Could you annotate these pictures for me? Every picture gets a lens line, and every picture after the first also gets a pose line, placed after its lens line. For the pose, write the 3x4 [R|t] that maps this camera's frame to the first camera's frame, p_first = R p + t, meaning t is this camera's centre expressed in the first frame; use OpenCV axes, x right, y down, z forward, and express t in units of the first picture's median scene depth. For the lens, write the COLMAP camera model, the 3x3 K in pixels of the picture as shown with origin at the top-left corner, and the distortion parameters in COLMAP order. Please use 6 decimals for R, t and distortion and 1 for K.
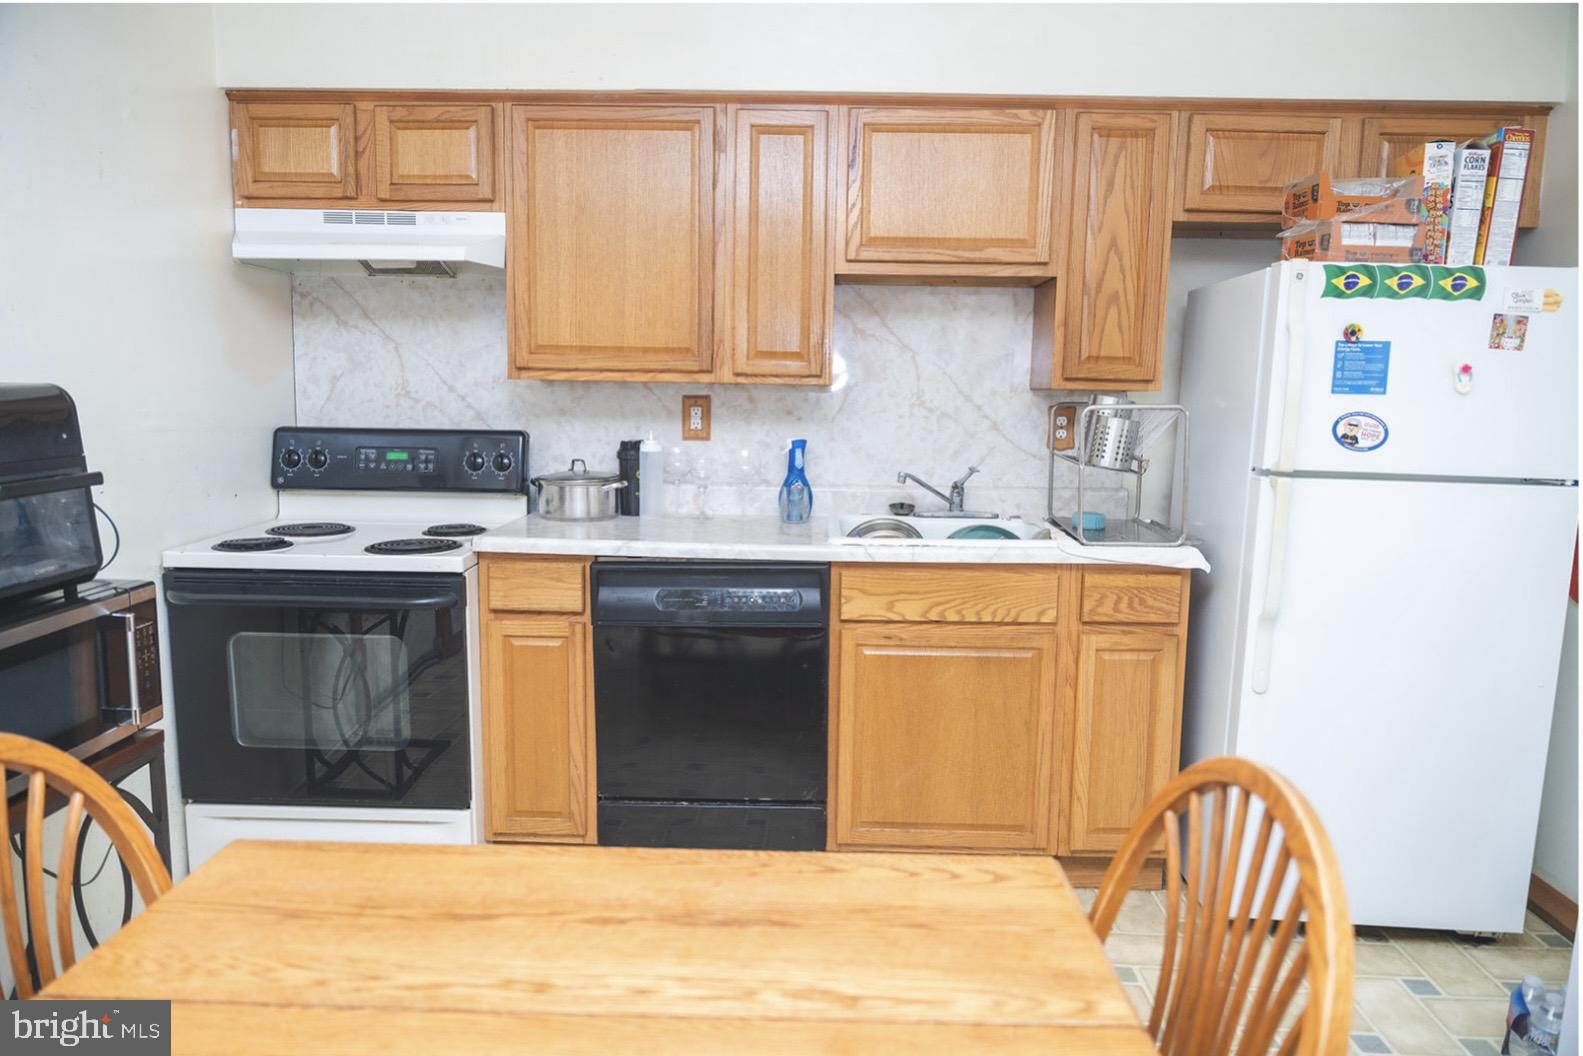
lens RADIAL K [[1035.9, 0, 790.7], [0, 1035.9, 528.5], [0, 0, 1]] dist [-0.014852, -0.006895]
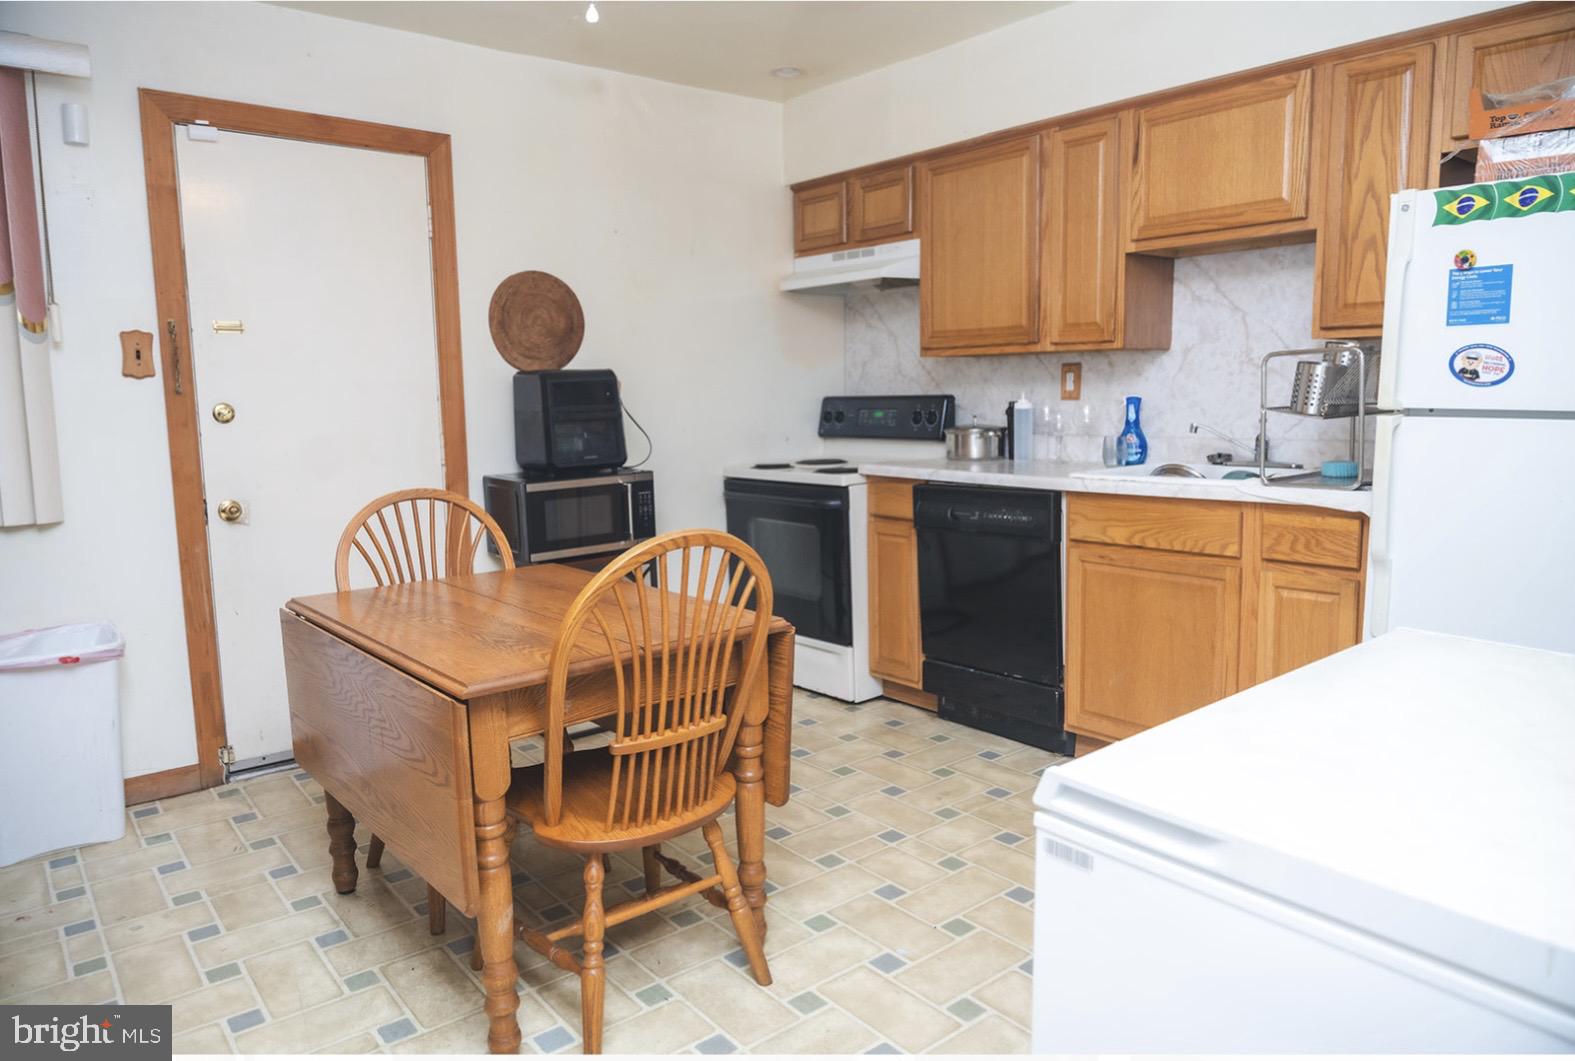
lens RADIAL K [[1041.3, 0, 782.7], [0, 1041.3, 528.0], [0, 0, 1]] dist [-0.010383, -0.015873]
pose [[0.652676, 0.070084, -0.754389, 0.719498], [-0.065224, 0.997213, 0.036213, 0.049927], [0.754825, 0.025569, 0.655428, -0.064718]]
